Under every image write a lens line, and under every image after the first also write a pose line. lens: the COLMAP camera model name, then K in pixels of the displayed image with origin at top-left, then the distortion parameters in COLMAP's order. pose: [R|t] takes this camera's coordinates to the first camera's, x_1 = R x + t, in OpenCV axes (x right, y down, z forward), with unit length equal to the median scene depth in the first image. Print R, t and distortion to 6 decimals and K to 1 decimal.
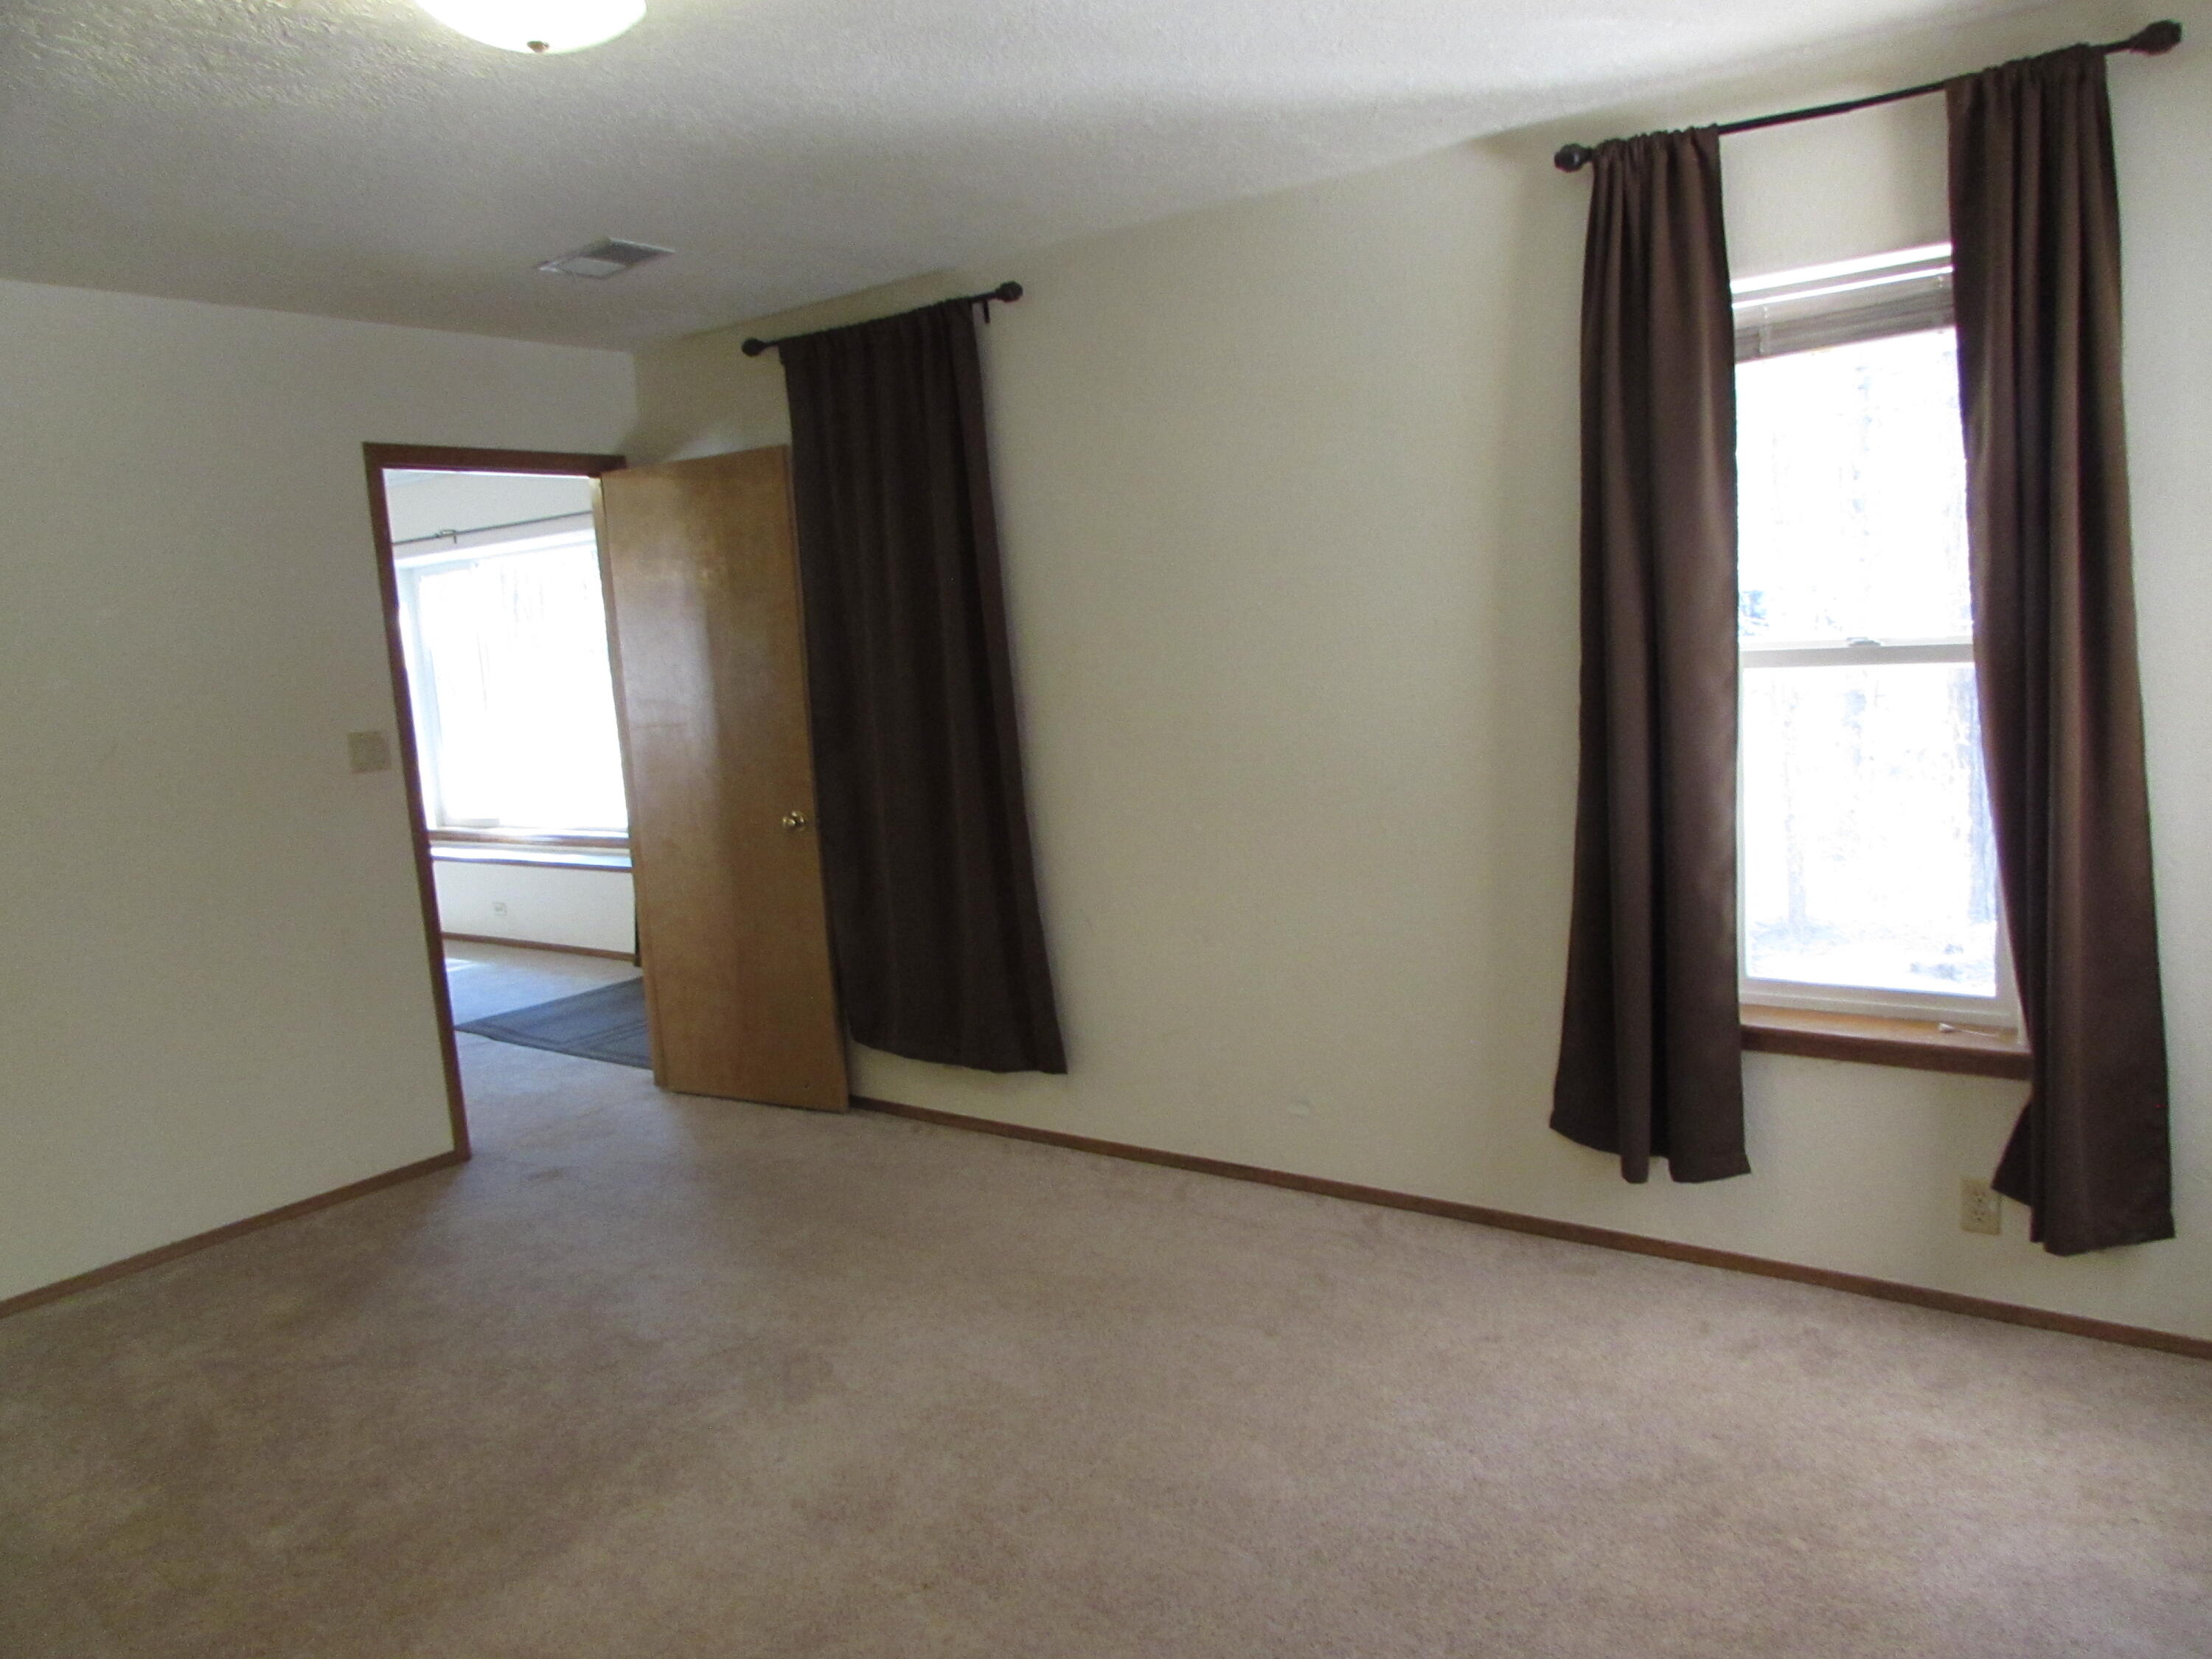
lens RADIAL K [[1570.3, 0, 1112.7], [0, 1570.3, 824.4], [0, 0, 1]] dist [-0.000010, 0.002742]
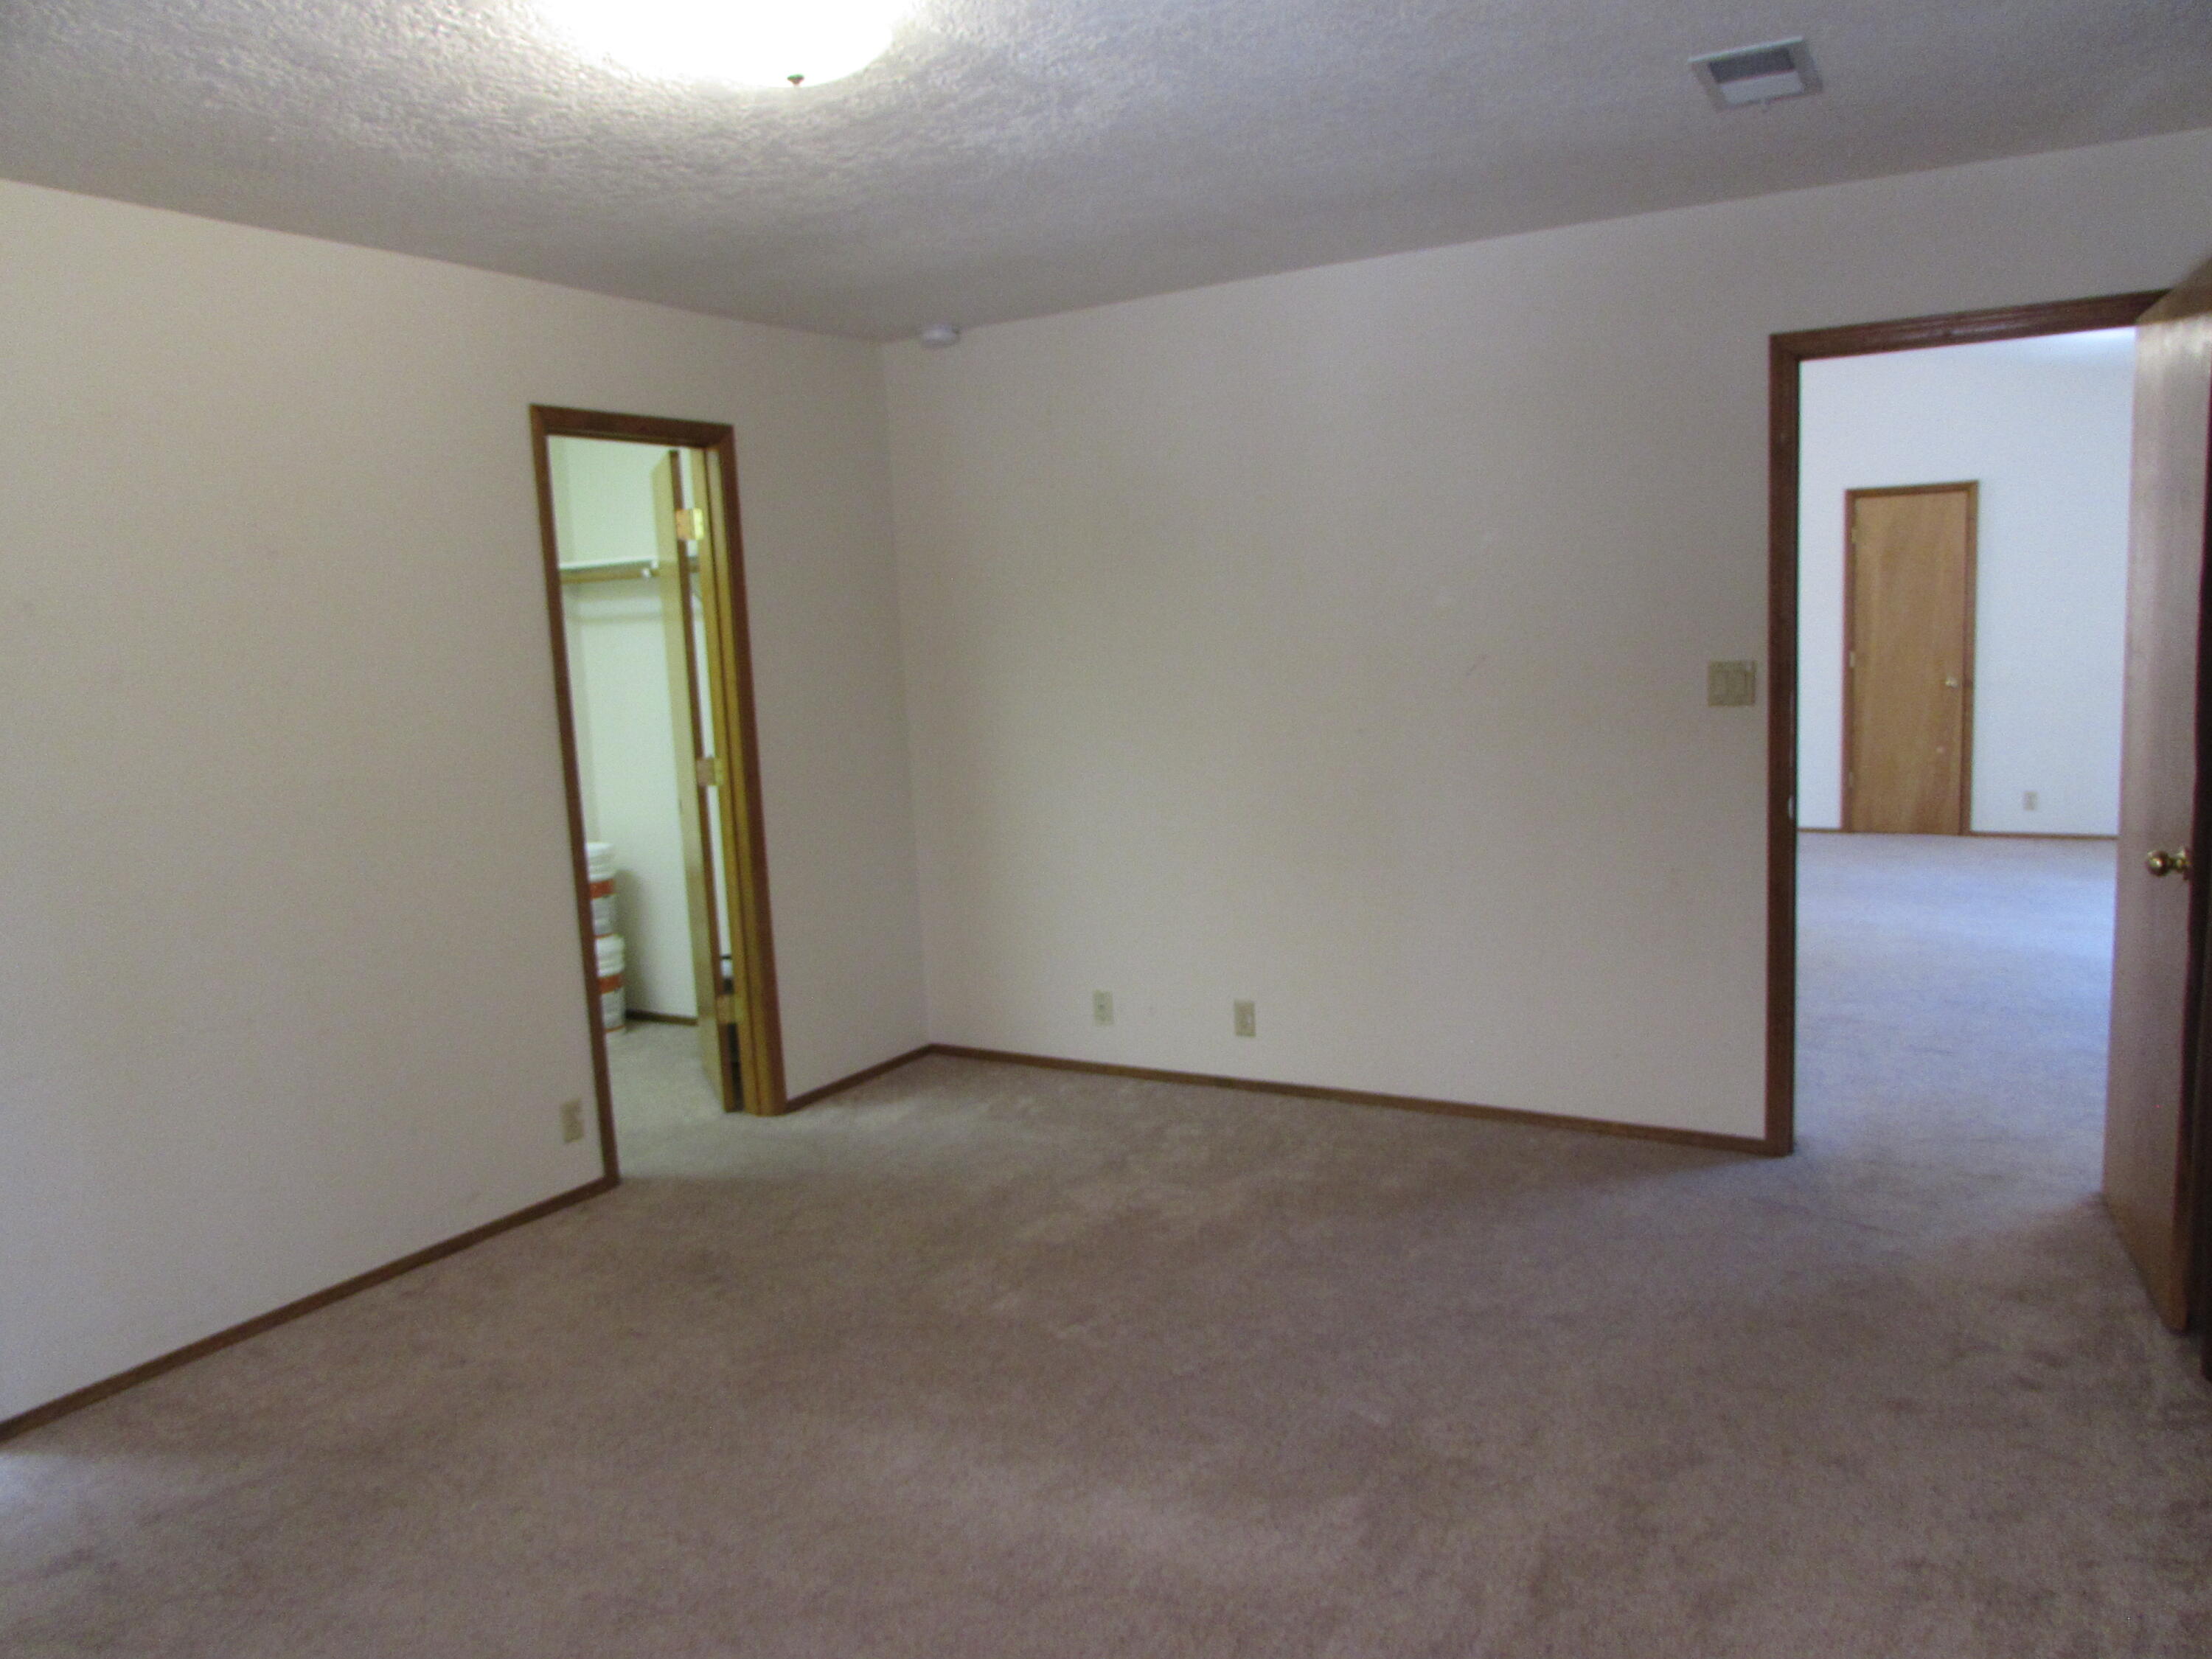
lens RADIAL K [[1570.3, 0, 1112.7], [0, 1570.3, 824.4], [0, 0, 1]] dist [-0.000010, 0.002742]
pose [[0.111408, 0.191838, -0.975083, 0.561606], [-0.088660, 0.979197, 0.182517, -0.145679], [0.989812, 0.066117, 0.126098, 0.772138]]
